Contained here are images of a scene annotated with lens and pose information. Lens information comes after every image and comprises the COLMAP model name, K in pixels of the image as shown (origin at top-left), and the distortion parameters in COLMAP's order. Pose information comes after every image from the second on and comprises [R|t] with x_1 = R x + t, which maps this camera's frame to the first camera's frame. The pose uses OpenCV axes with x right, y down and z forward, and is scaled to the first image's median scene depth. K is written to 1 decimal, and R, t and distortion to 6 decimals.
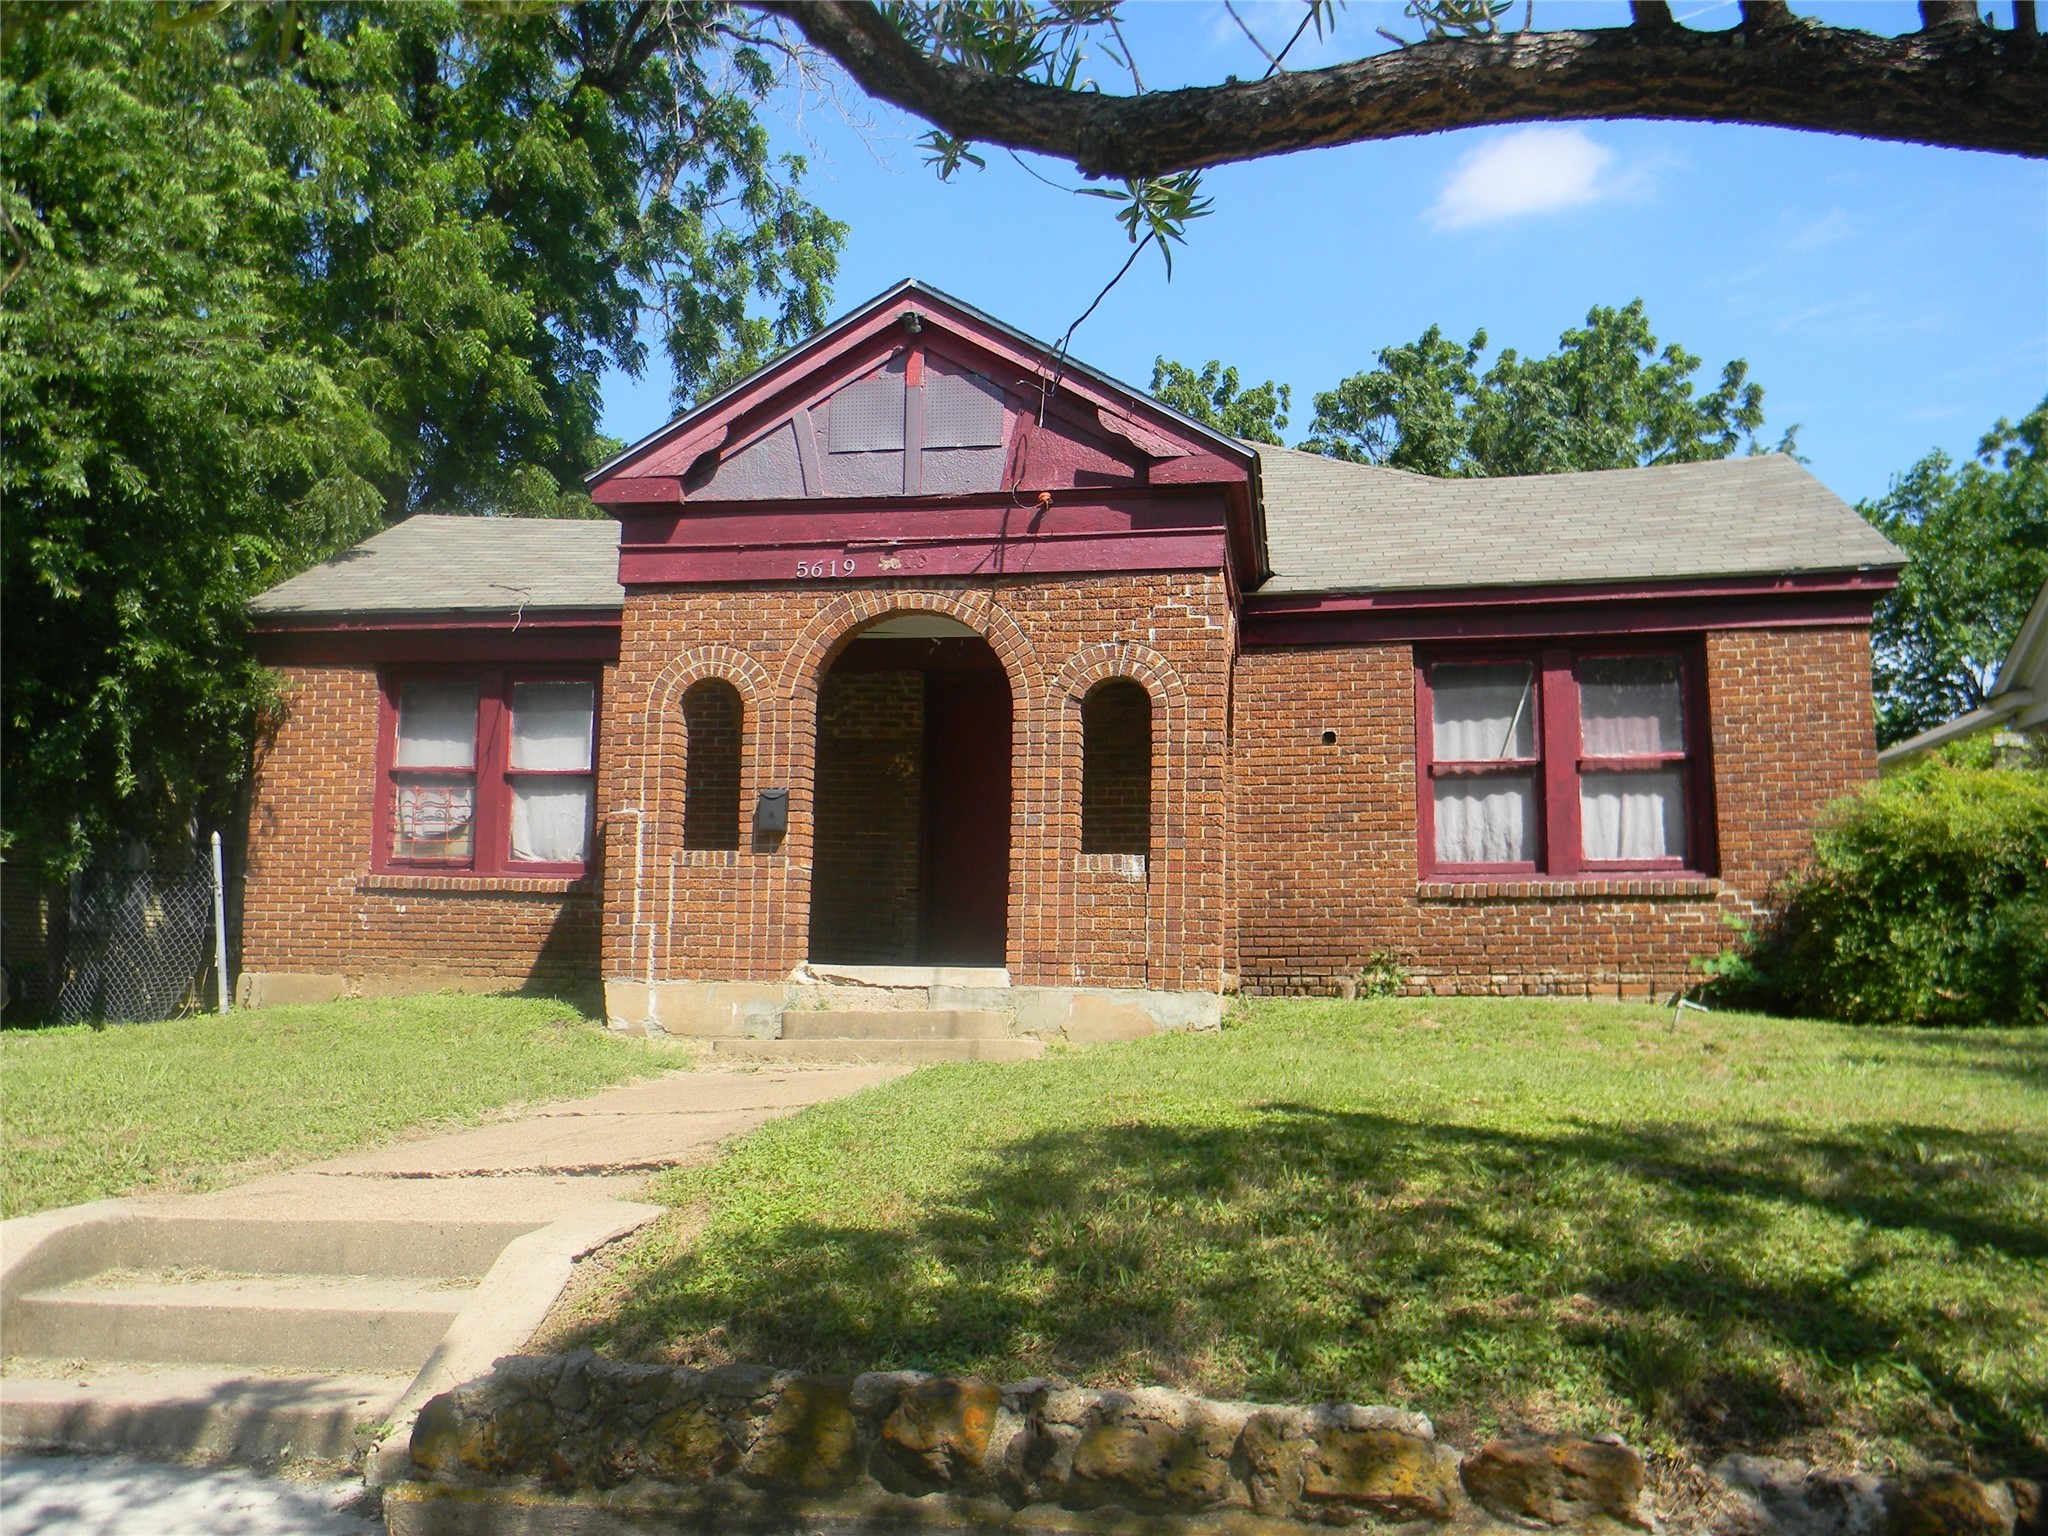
lens RADIAL K [[1650.1, 0, 1011.2], [0, 1650.1, 771.9], [0, 0, 1]] dist [0.003608, -0.014520]
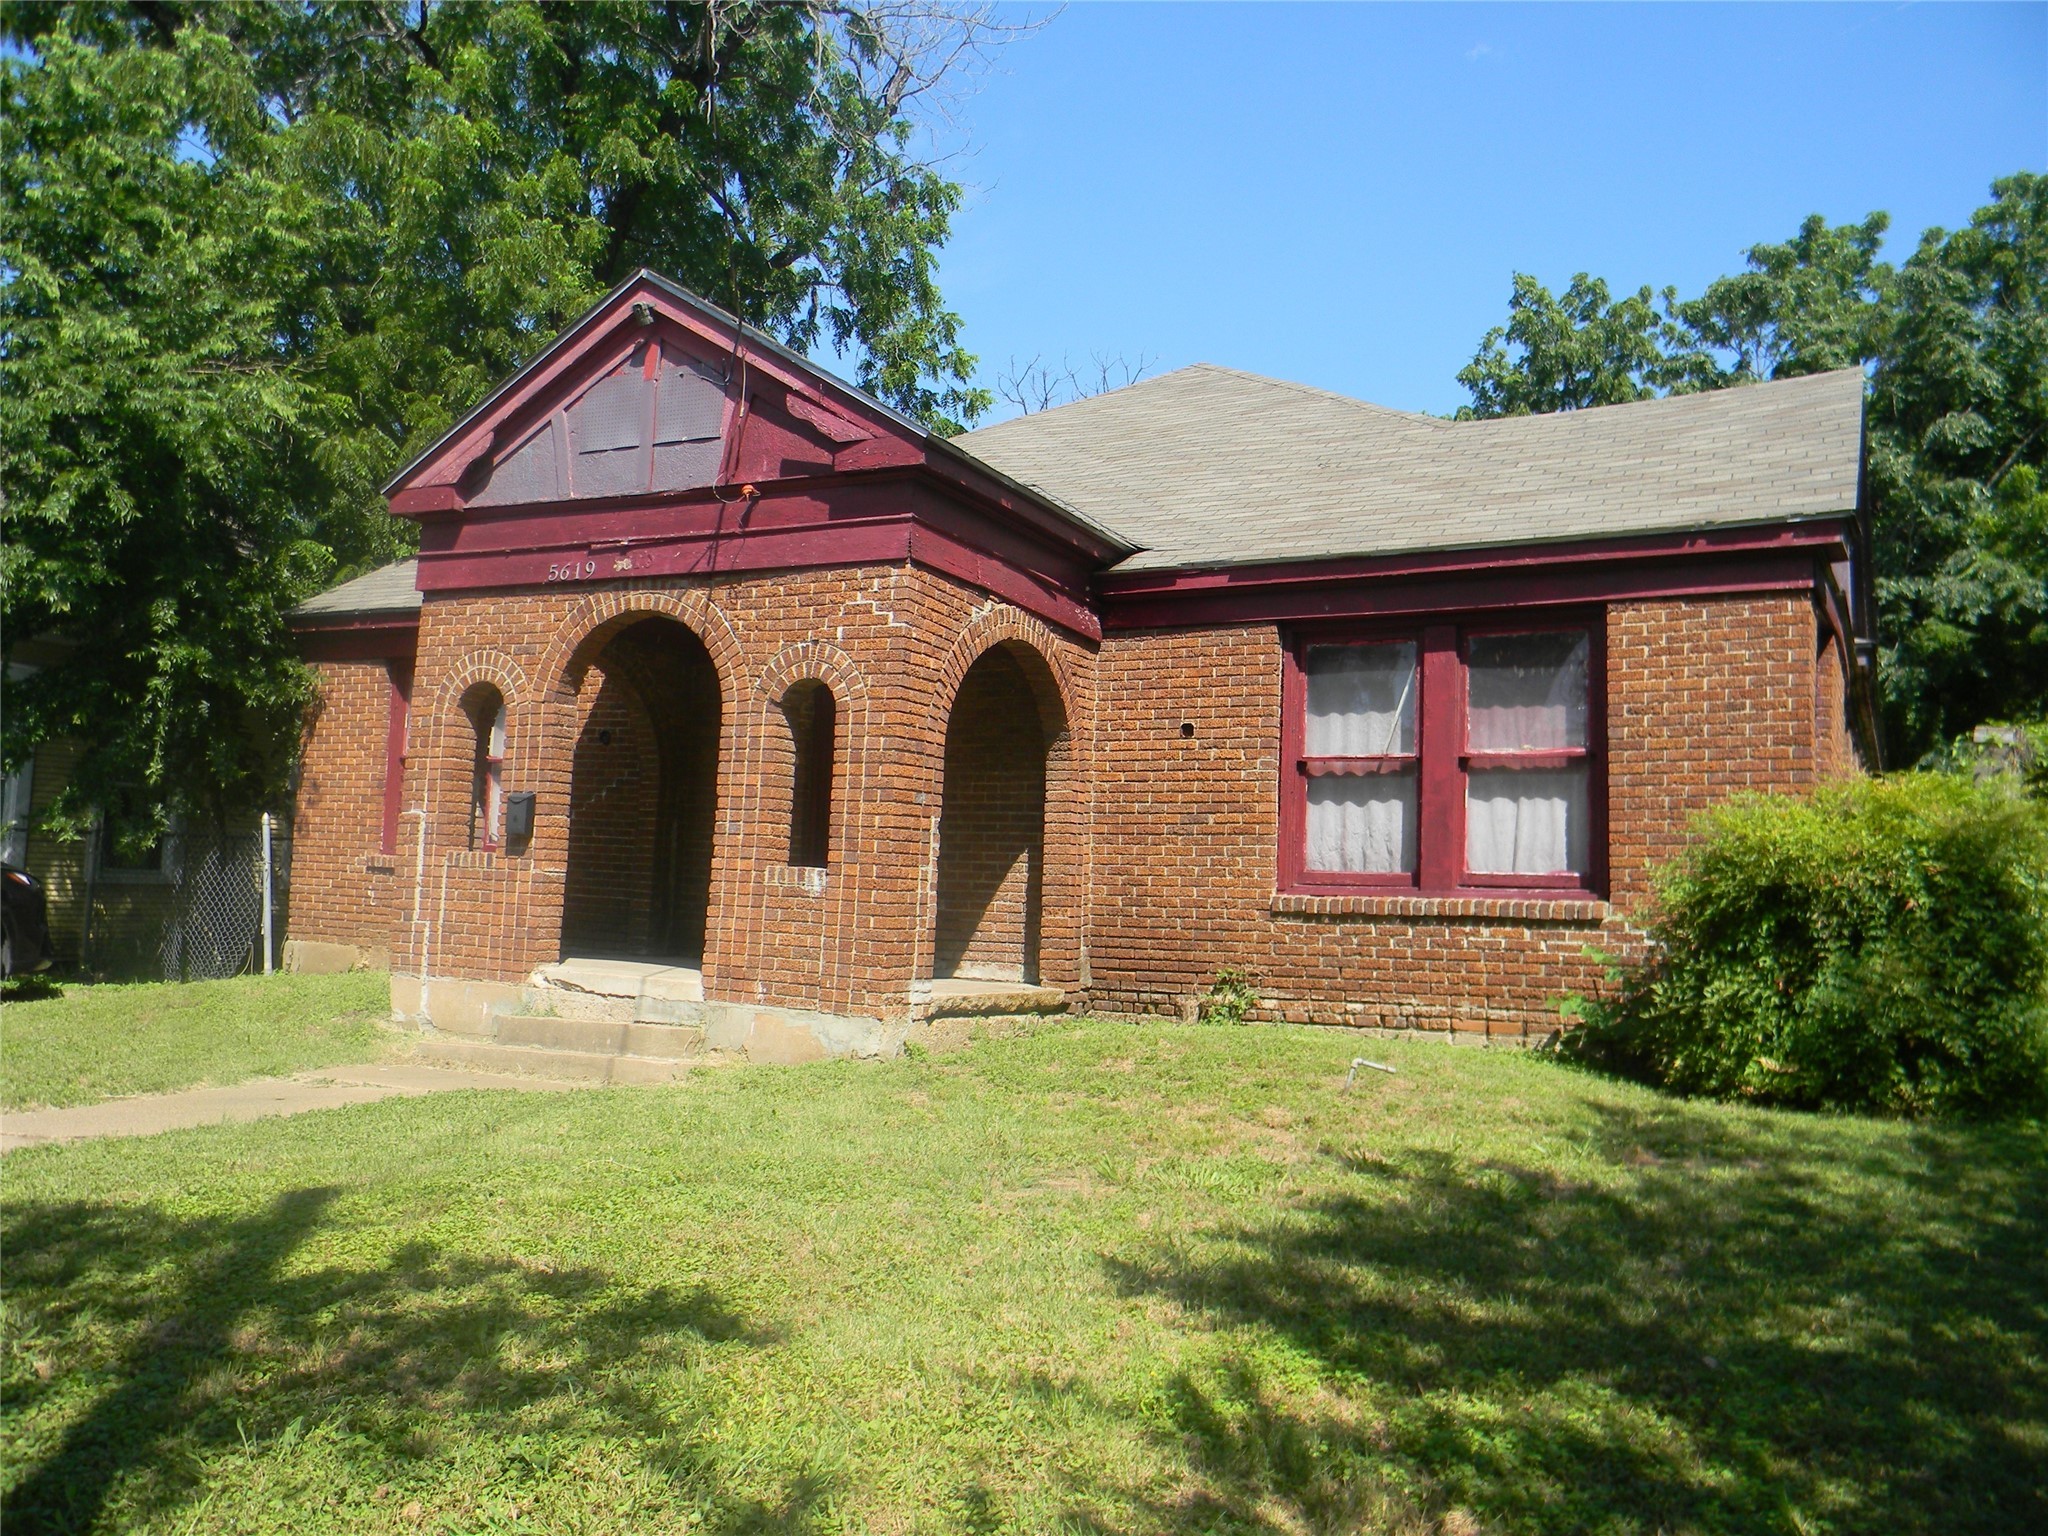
lens RADIAL K [[1650.1, 0, 1011.2], [0, 1650.1, 771.9], [0, 0, 1]] dist [0.003608, -0.014520]
pose [[0.951114, 0.004655, -0.308804, 0.397207], [0.006108, 0.999407, 0.033879, -0.030459], [0.308778, -0.034109, 0.950522, 0.117680]]
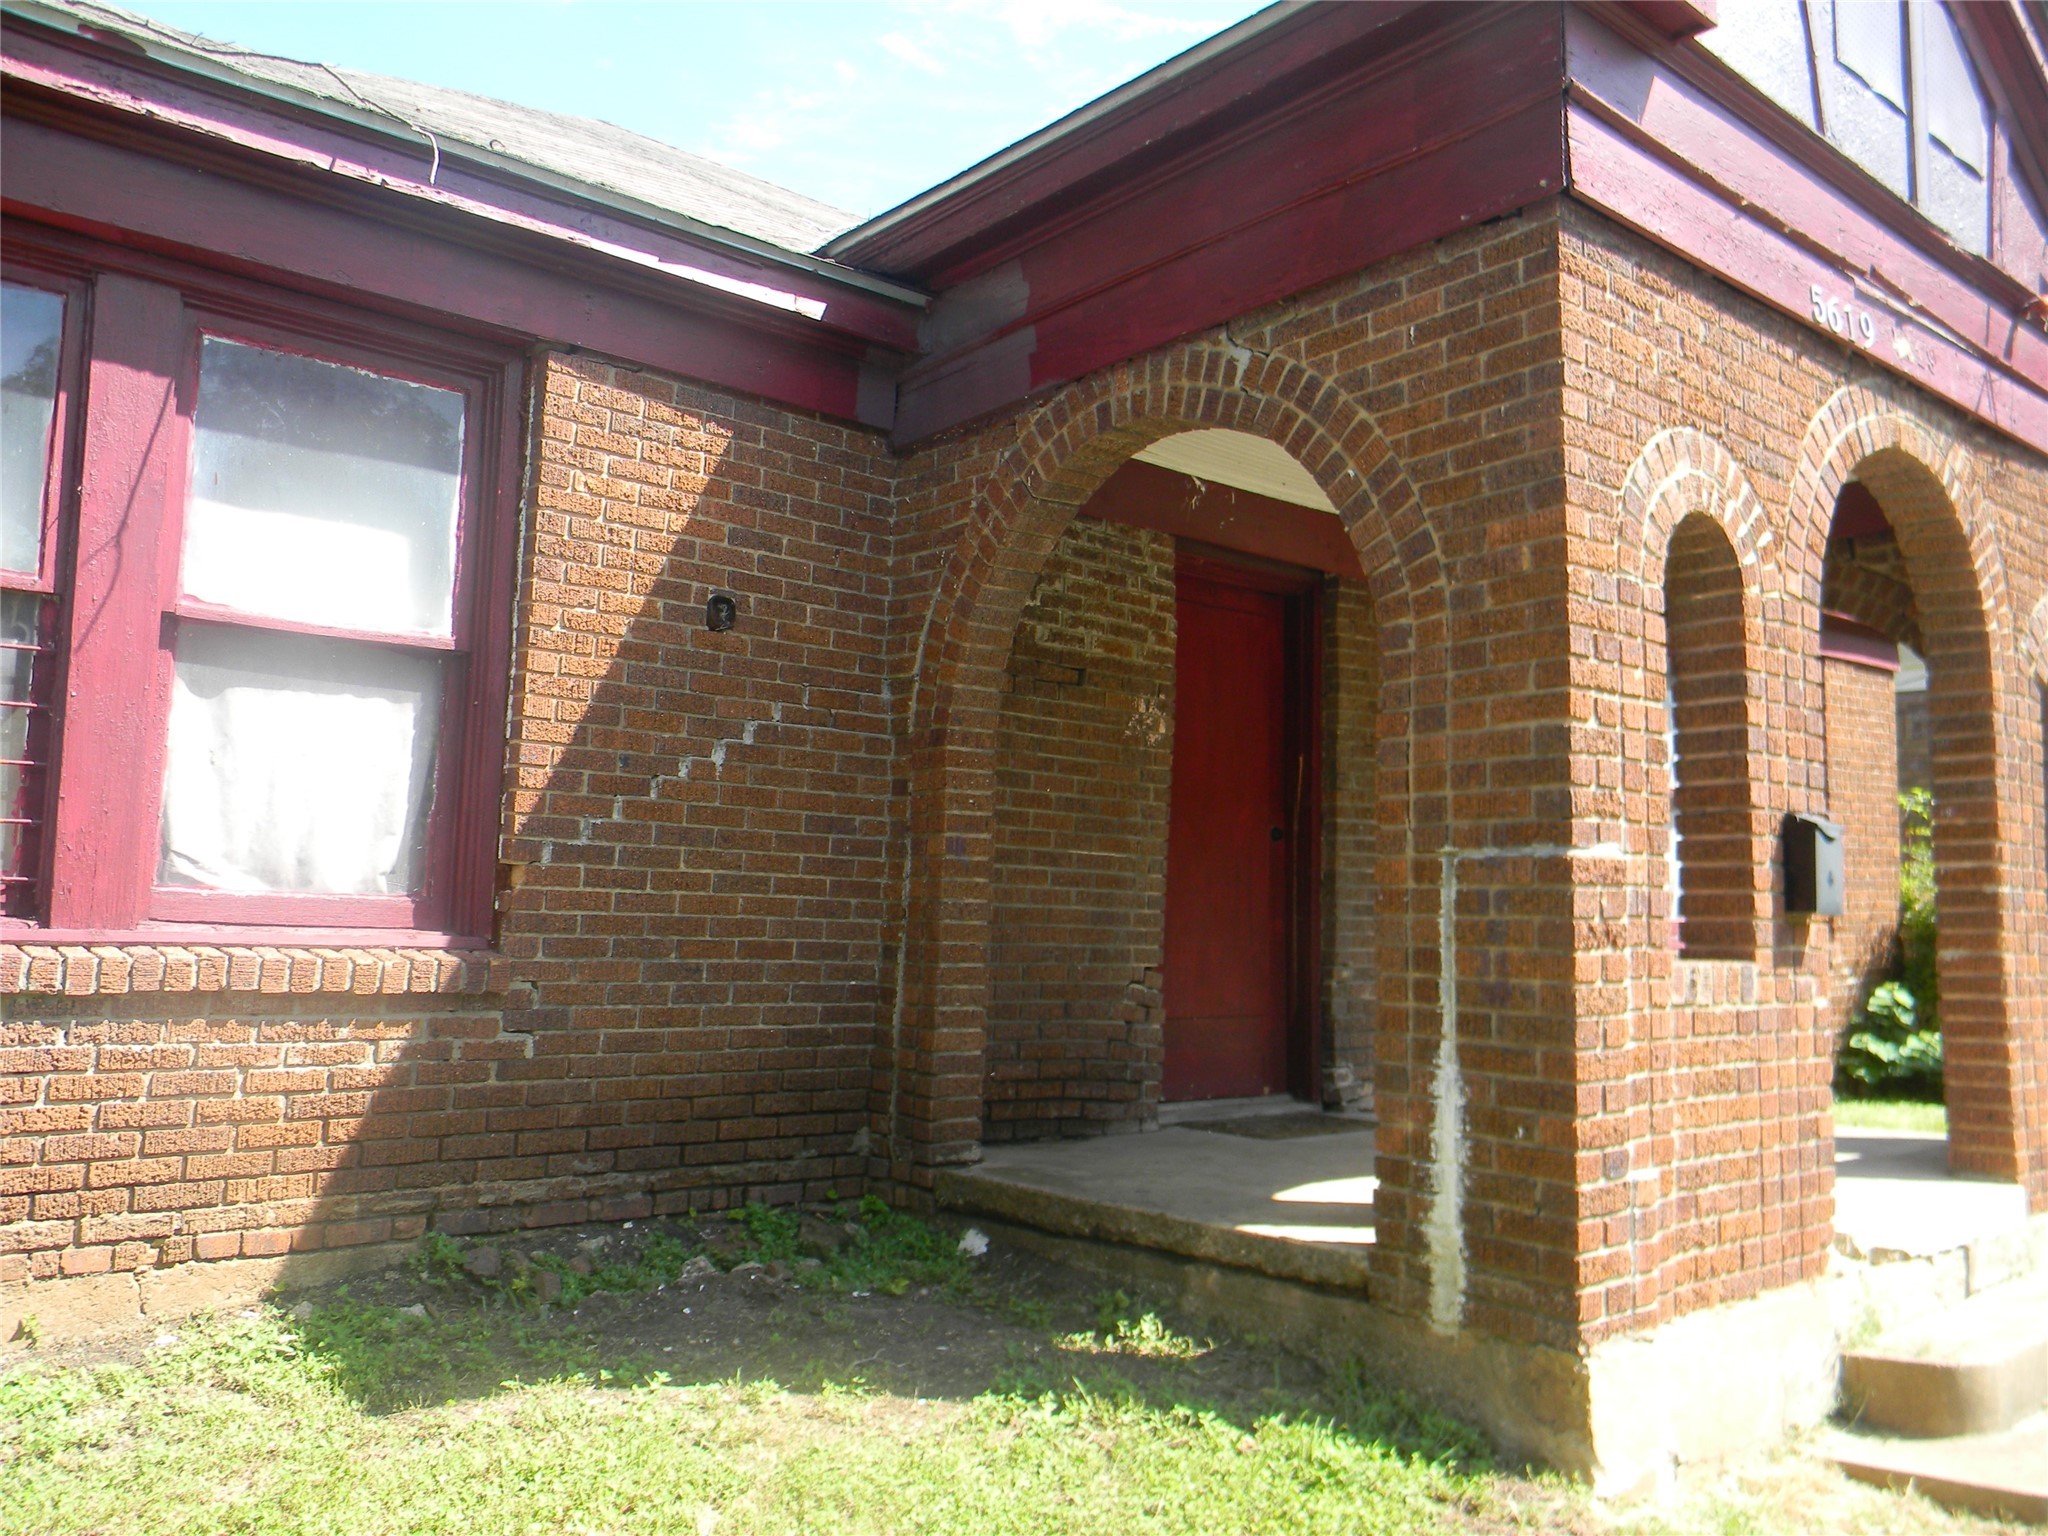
lens RADIAL K [[1650.1, 0, 1011.2], [0, 1650.1, 771.9], [0, 0, 1]] dist [0.003608, -0.014520]
pose [[0.635593, 0.063588, 0.769401, -0.519455], [-0.097501, 0.995234, -0.001708, 0.018220], [-0.765842, -0.073932, 0.638764, 0.780883]]
